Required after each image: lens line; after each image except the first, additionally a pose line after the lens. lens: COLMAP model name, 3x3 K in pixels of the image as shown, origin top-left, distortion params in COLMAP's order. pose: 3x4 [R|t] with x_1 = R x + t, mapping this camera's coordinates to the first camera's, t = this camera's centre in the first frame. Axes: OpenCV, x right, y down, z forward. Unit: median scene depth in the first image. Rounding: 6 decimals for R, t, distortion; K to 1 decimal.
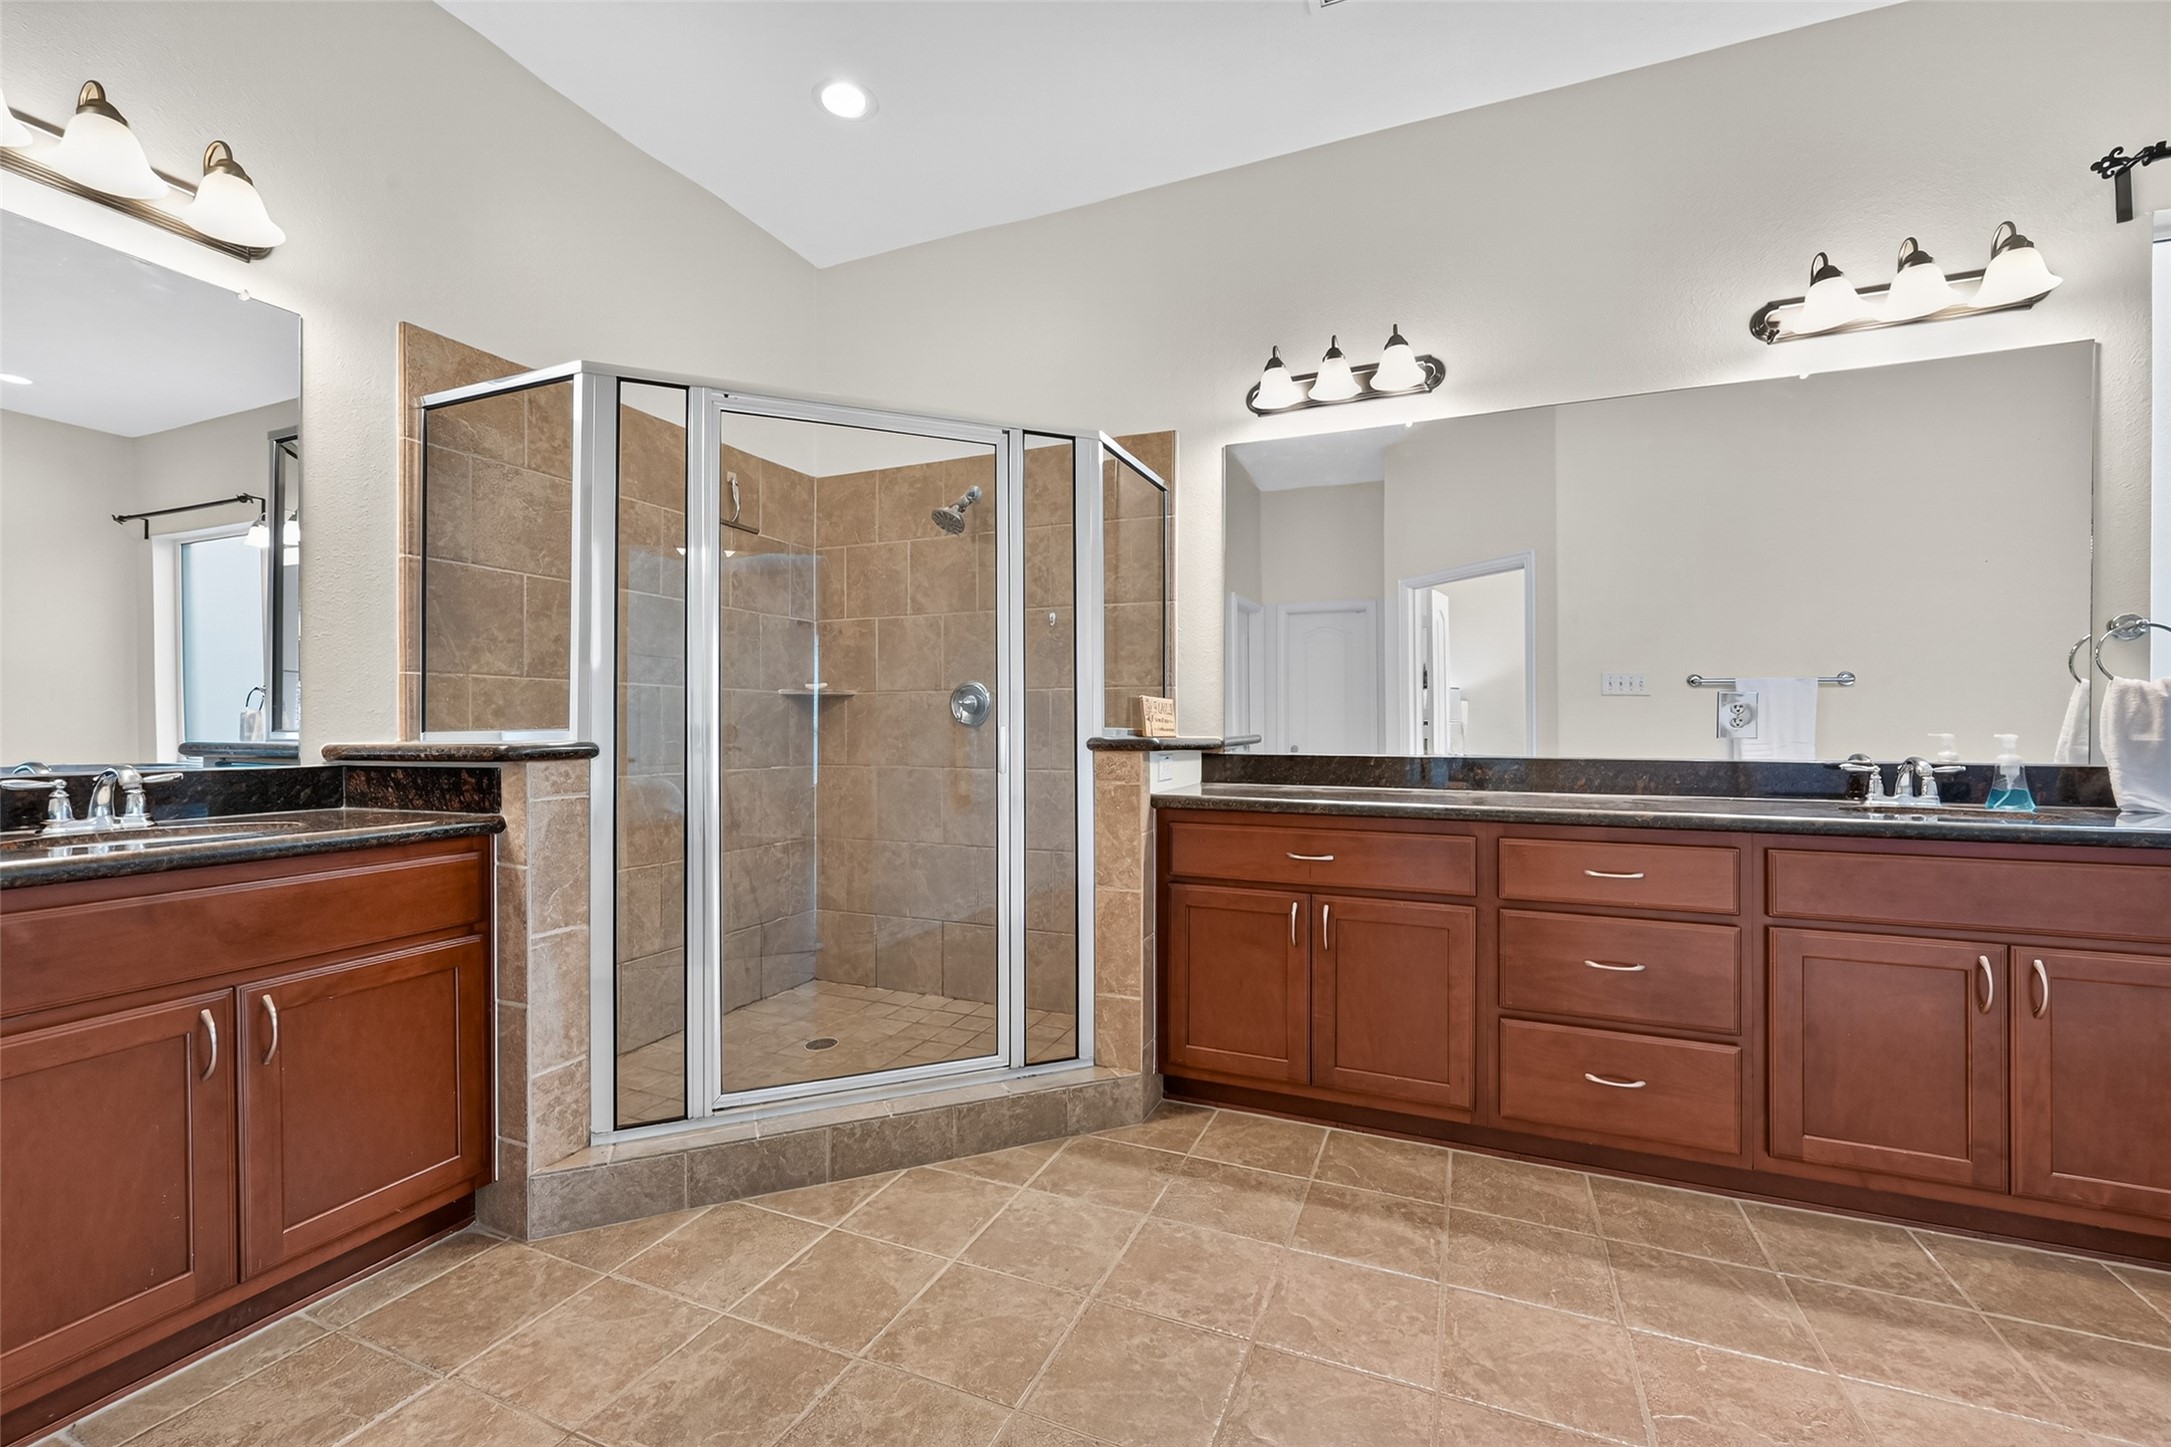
lens RADIAL K [[869.4, 0, 1085.5], [0, 869.4, 723.5], [0, 0, 1]] dist [-0.002192, -0.000019]
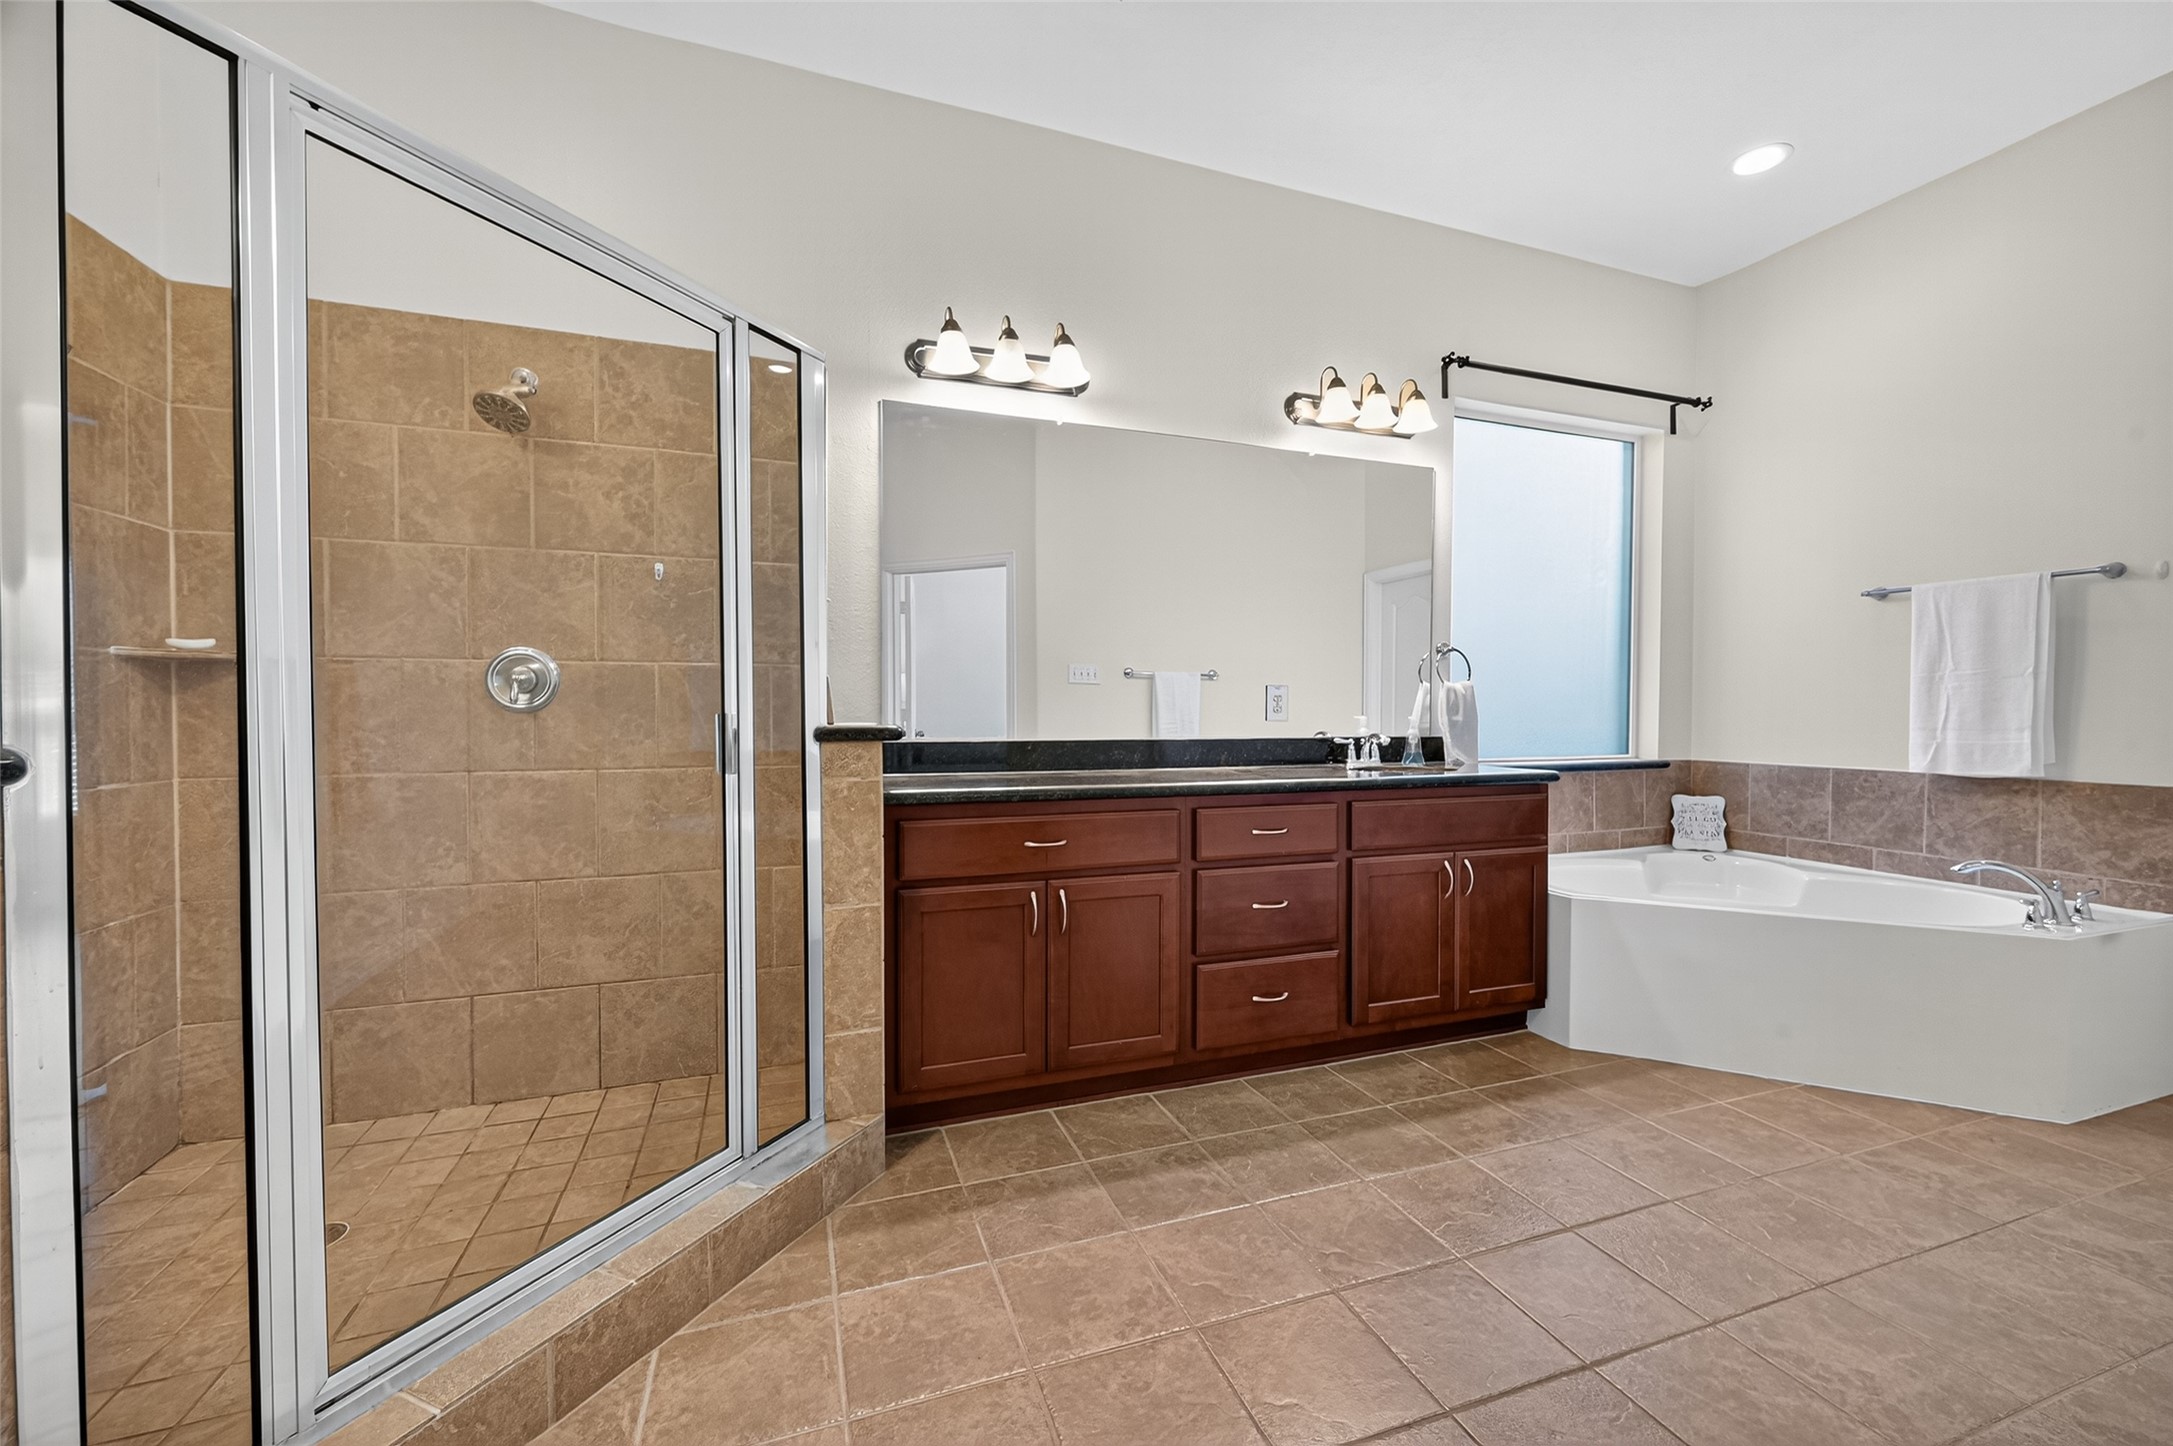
lens RADIAL K [[879.1, 0, 1086.5], [0, 879.1, 723.0], [0, 0, 1]] dist [-0.000731, -0.000753]
pose [[0.734505, -0.010399, 0.678524, -0.397229], [-0.002445, 0.999836, 0.017971, -0.002286], [-0.678599, -0.014859, 0.734358, 0.239769]]
